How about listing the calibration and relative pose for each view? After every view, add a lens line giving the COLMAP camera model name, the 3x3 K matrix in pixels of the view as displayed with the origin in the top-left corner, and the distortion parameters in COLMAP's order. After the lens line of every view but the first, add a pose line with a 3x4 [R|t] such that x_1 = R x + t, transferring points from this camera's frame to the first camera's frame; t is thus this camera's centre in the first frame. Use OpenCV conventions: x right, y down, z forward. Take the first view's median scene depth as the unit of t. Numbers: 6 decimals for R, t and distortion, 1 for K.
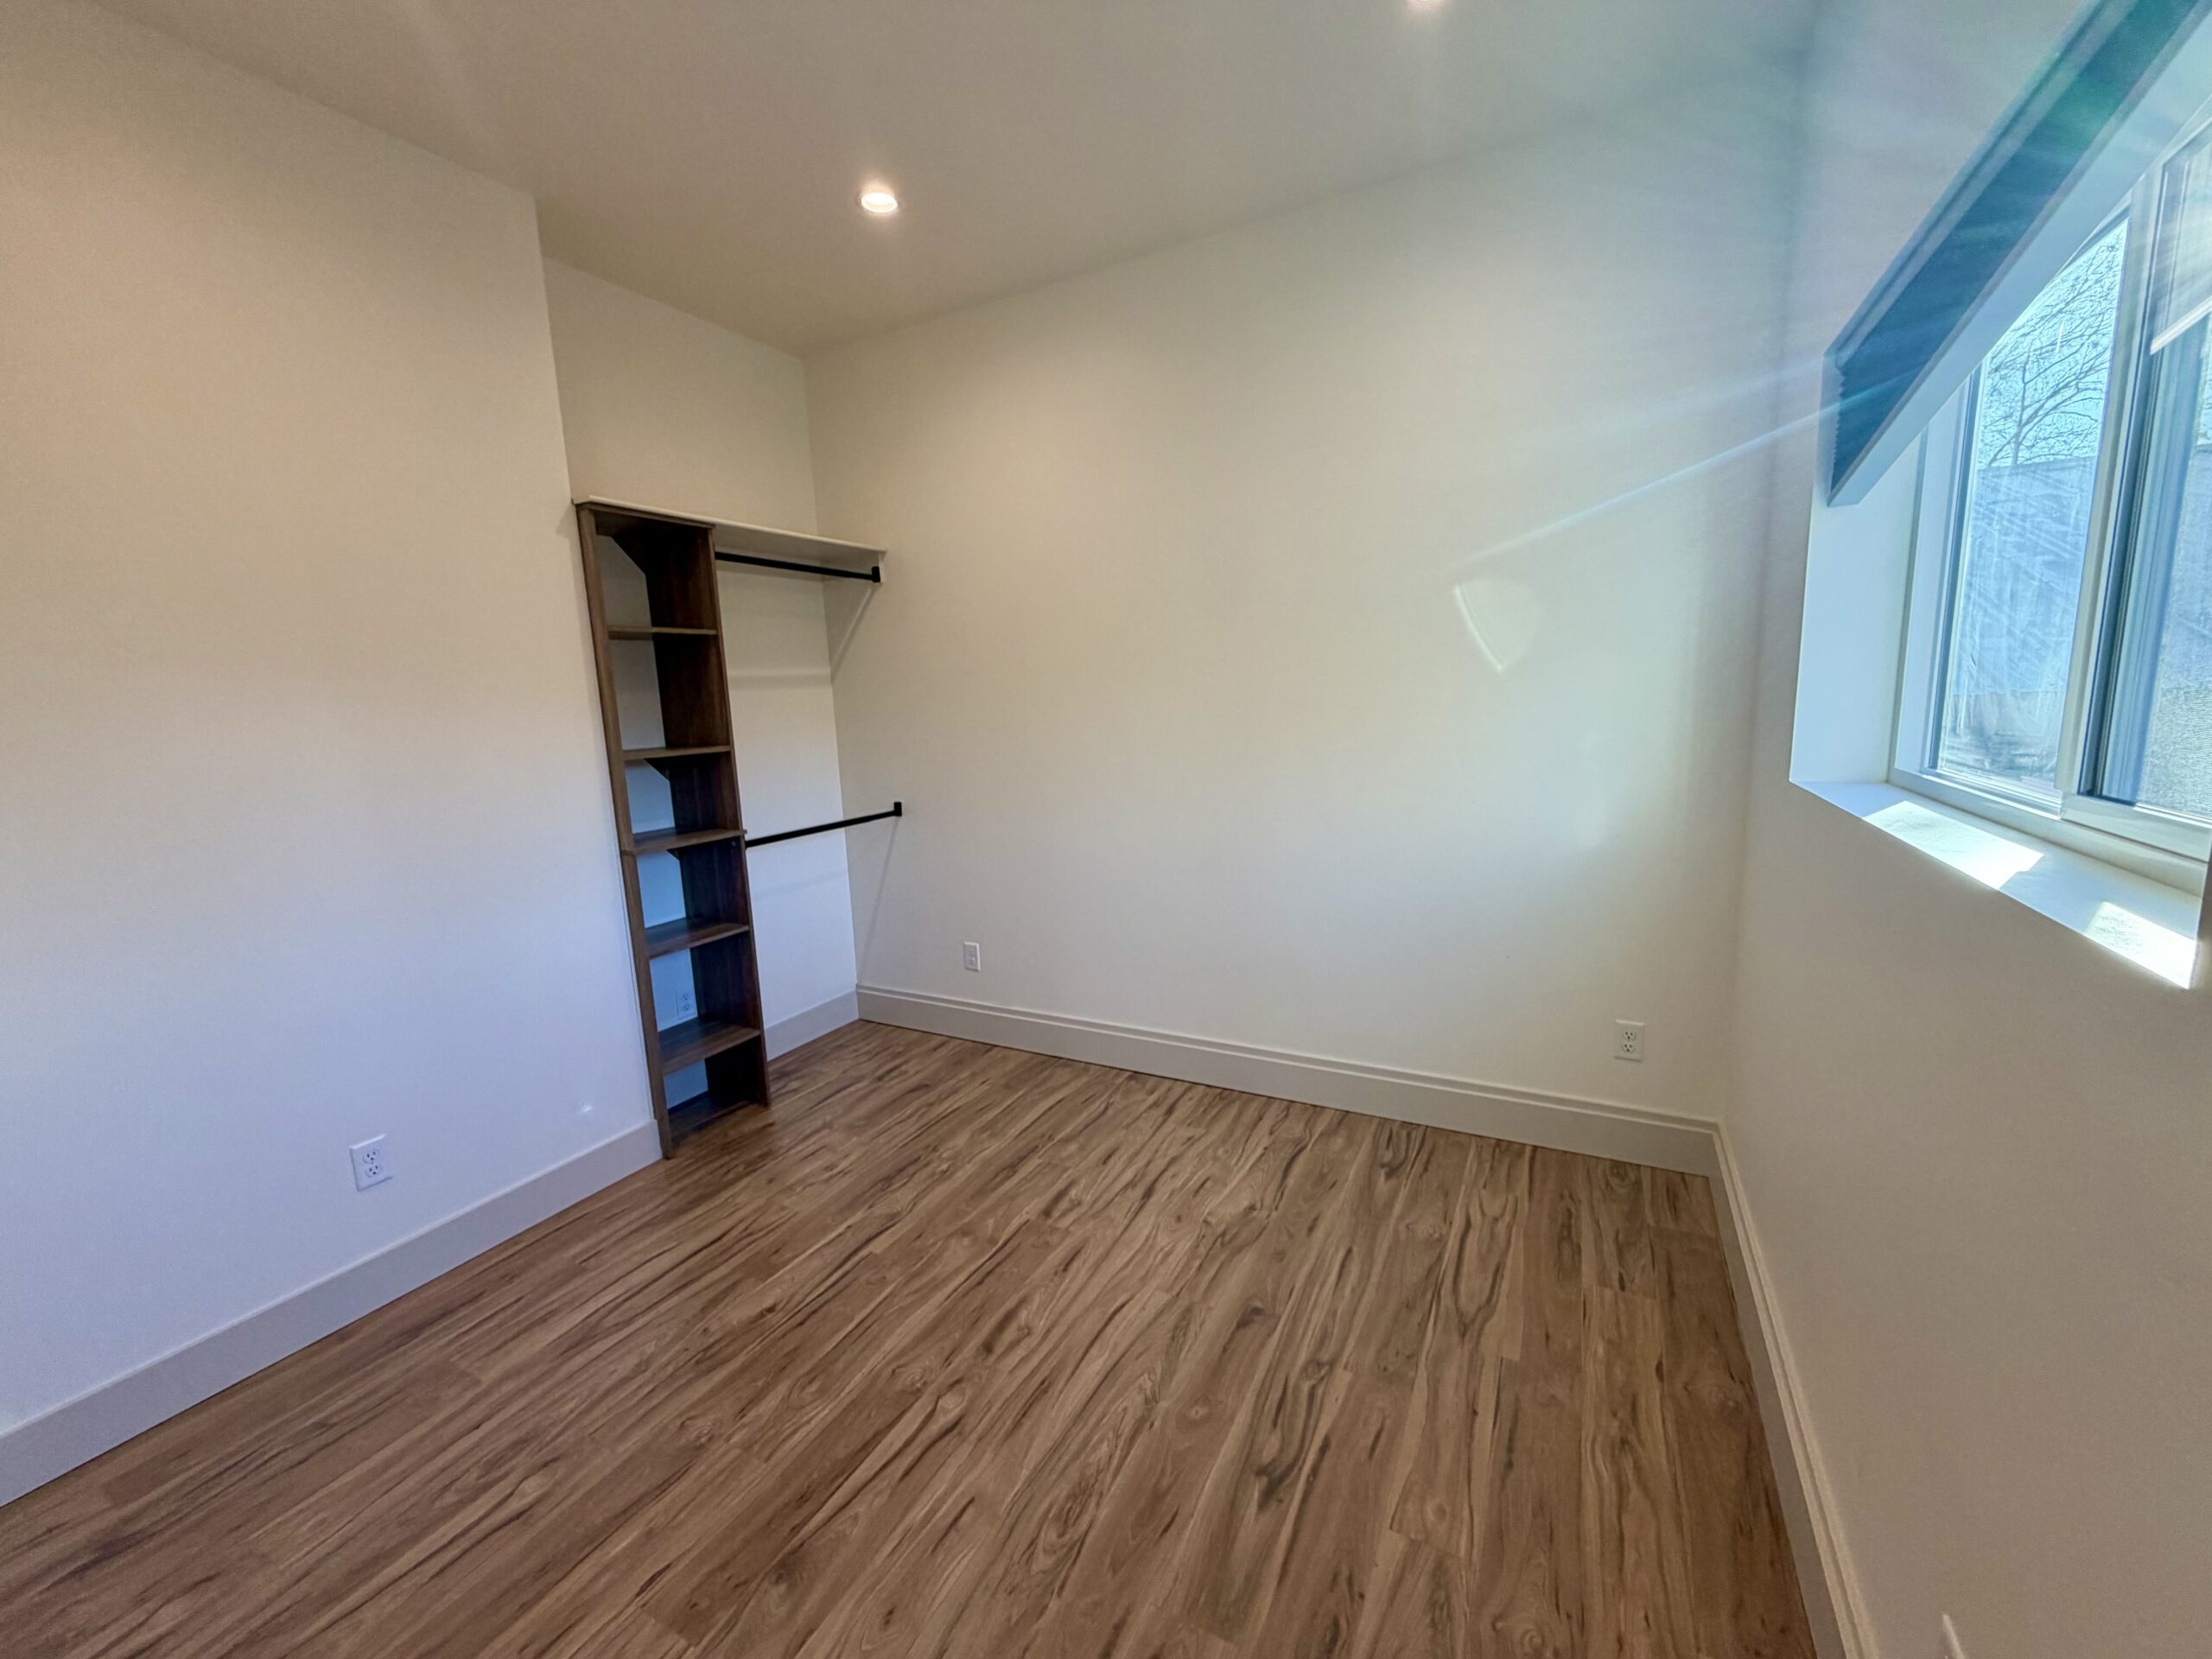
lens RADIAL K [[880.8, 0, 1105.2], [0, 880.8, 833.4], [0, 0, 1]] dist [0.000186, 0.000007]
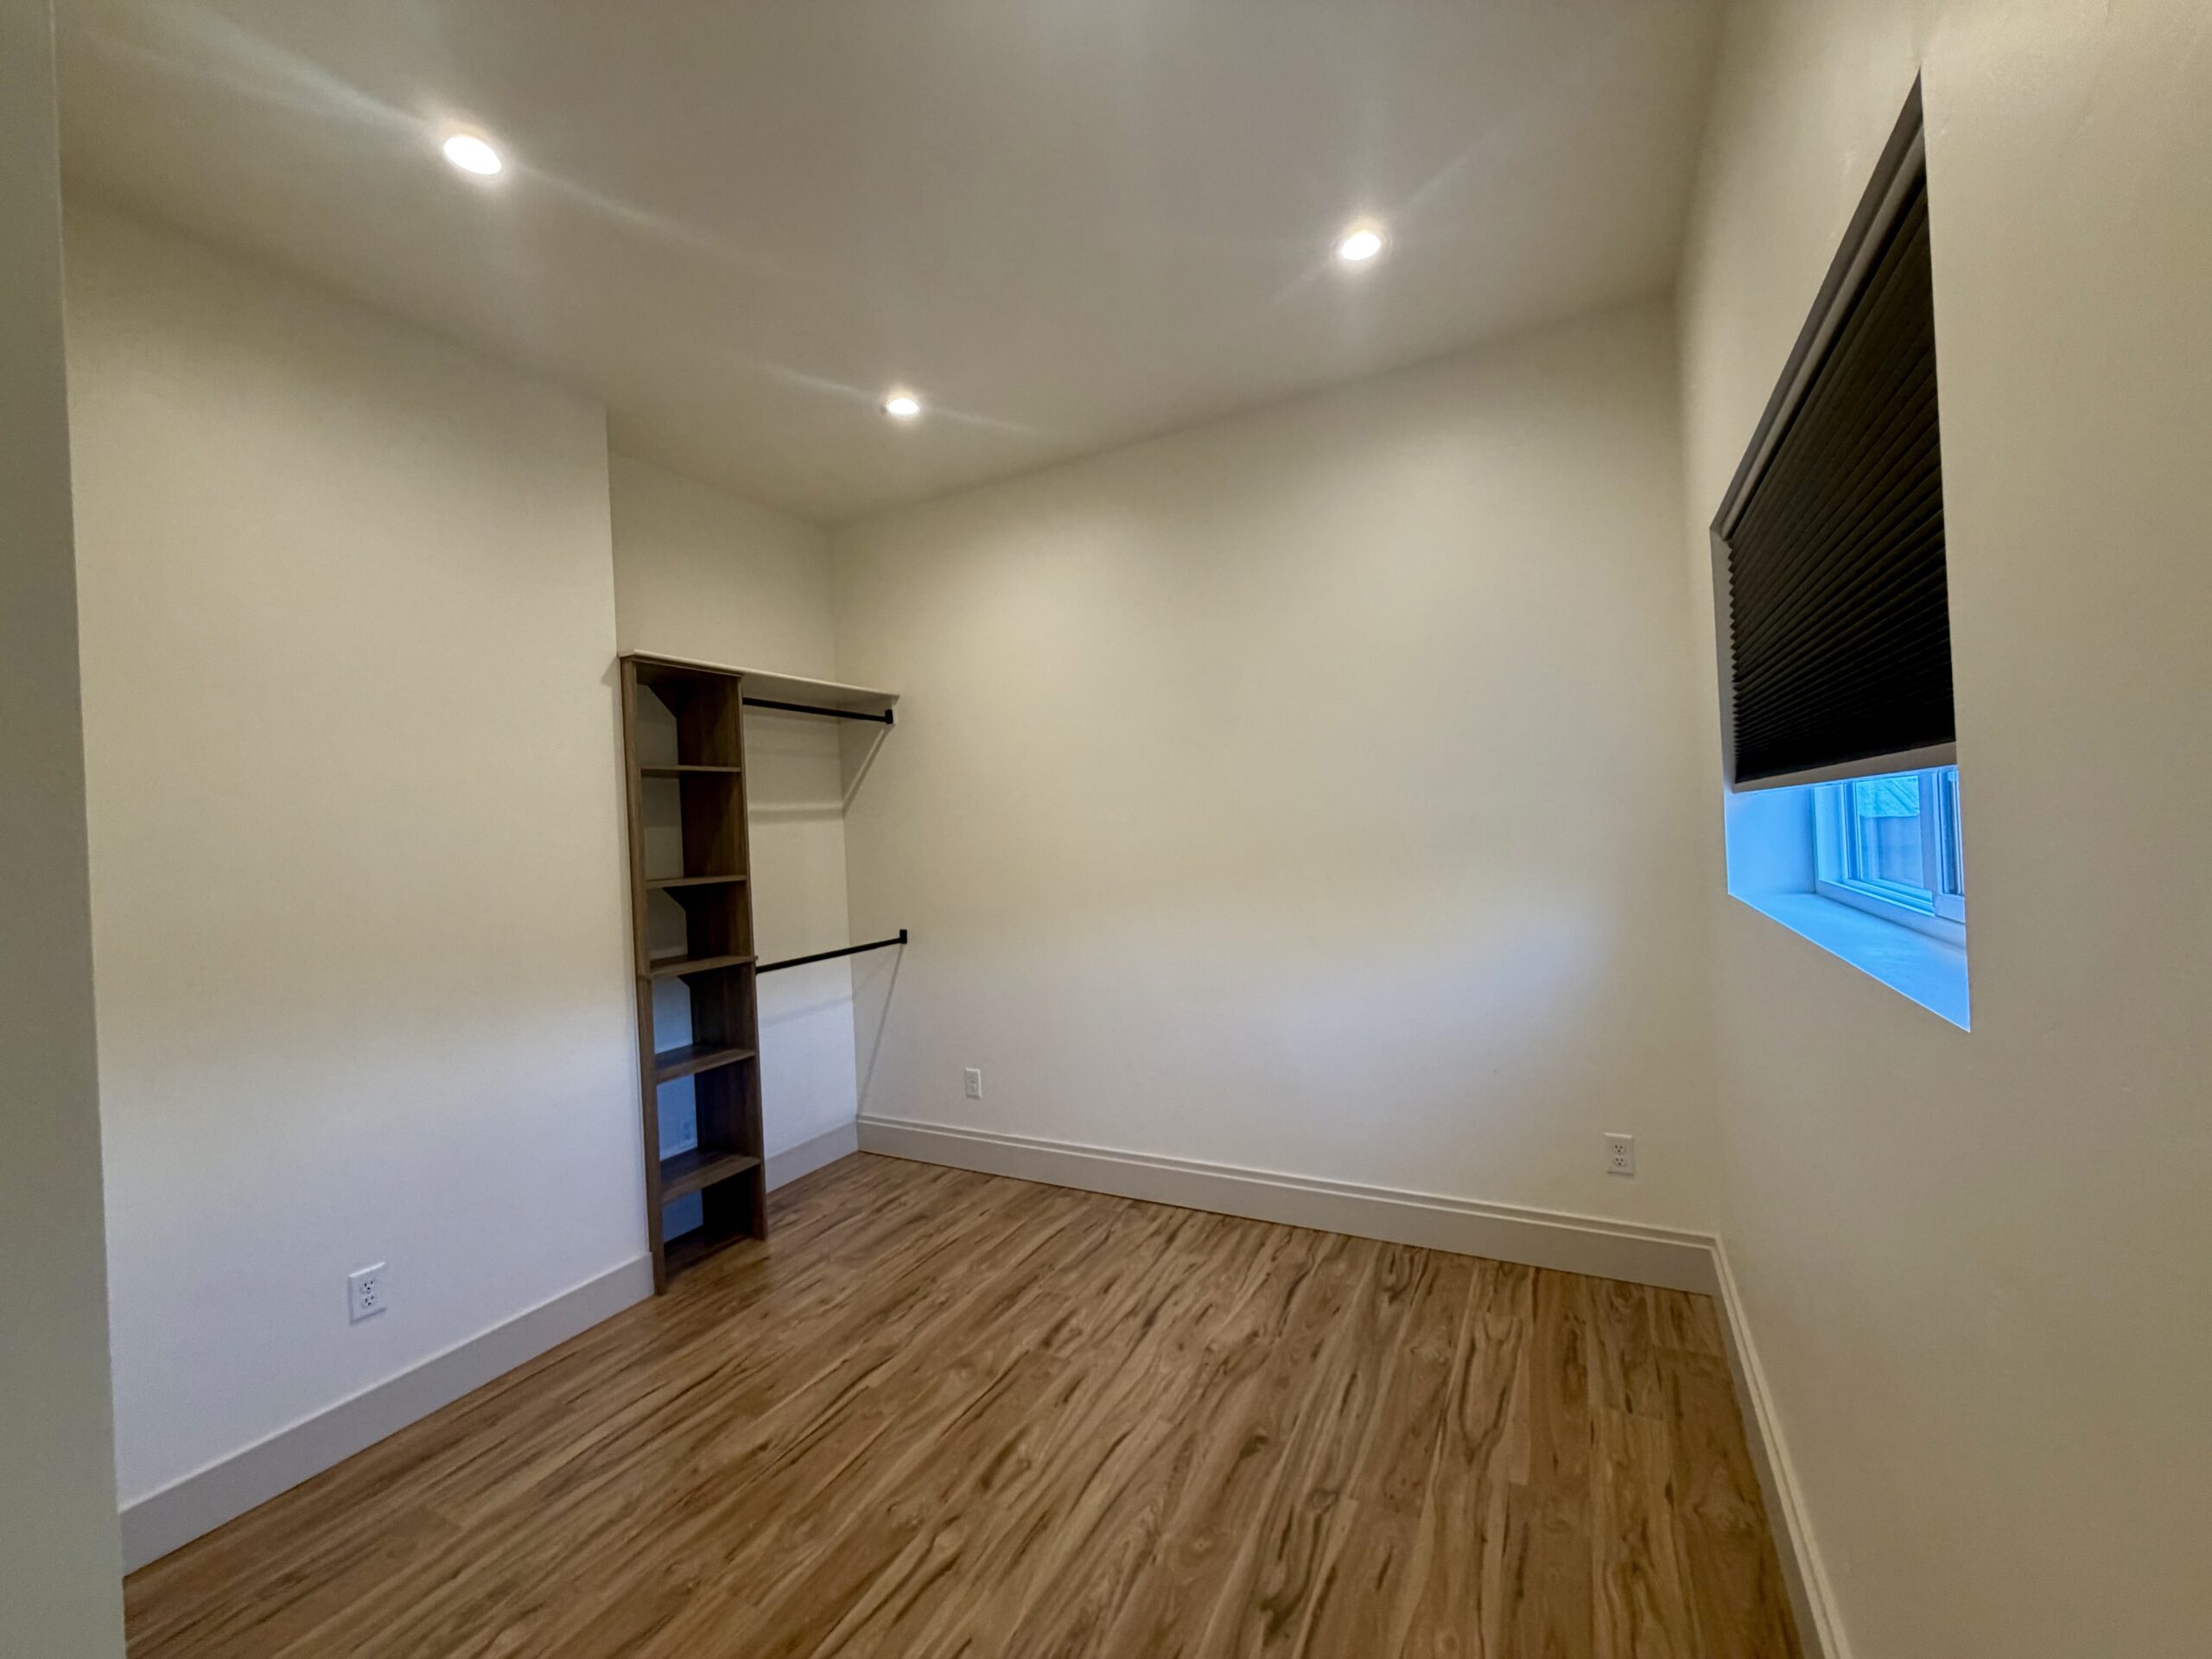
lens RADIAL K [[881.8, 0, 1096.1], [0, 881.8, 829.6], [0, 0, 1]] dist [-0.000045, -0.000064]
pose [[0.999921, -0.005584, -0.011233, 0.003302], [0.003757, 0.987666, -0.156532, 0.021124], [0.011968, 0.156478, 0.987609, -0.067339]]
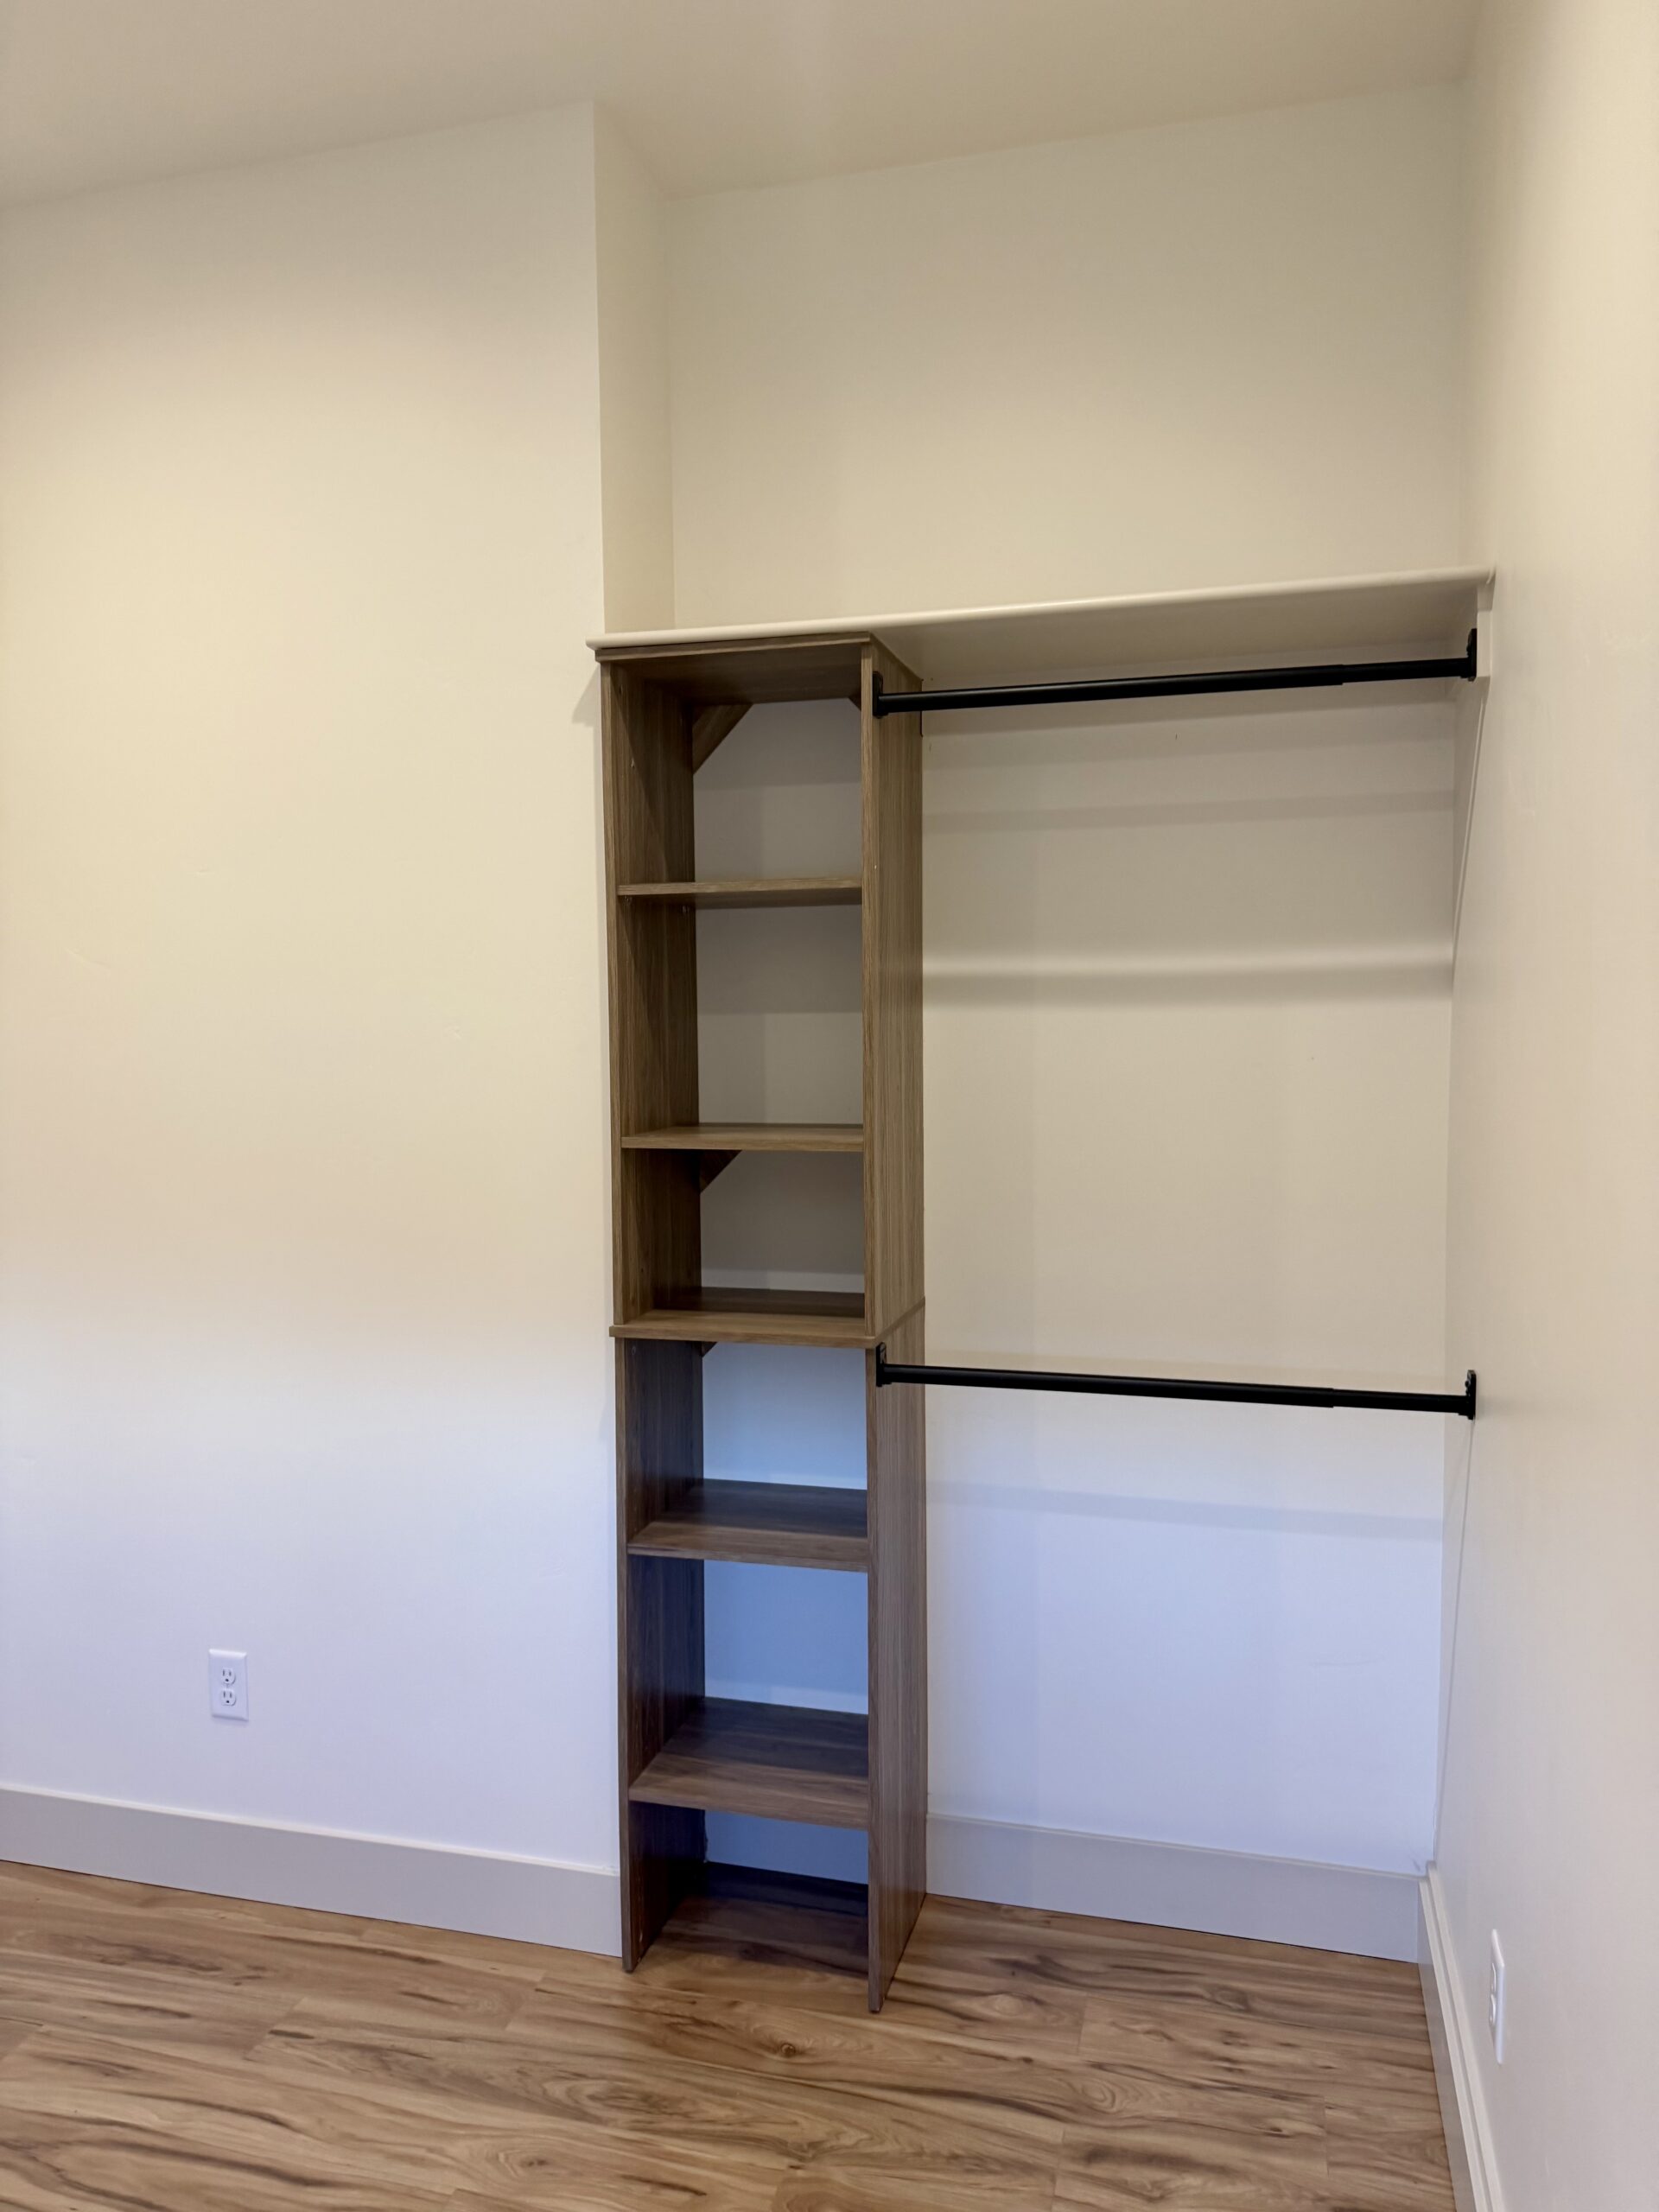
lens RADIAL K [[1552.3, 0, 829.5], [0, 1552.3, 1106.0], [0, 0, 1]] dist [0.059277, -0.068926]
pose [[0.226376, 0.097819, -0.969116, 0.462900], [-0.156217, 0.985711, 0.063003, -0.244675], [0.961431, 0.137130, 0.238422, 1.219249]]
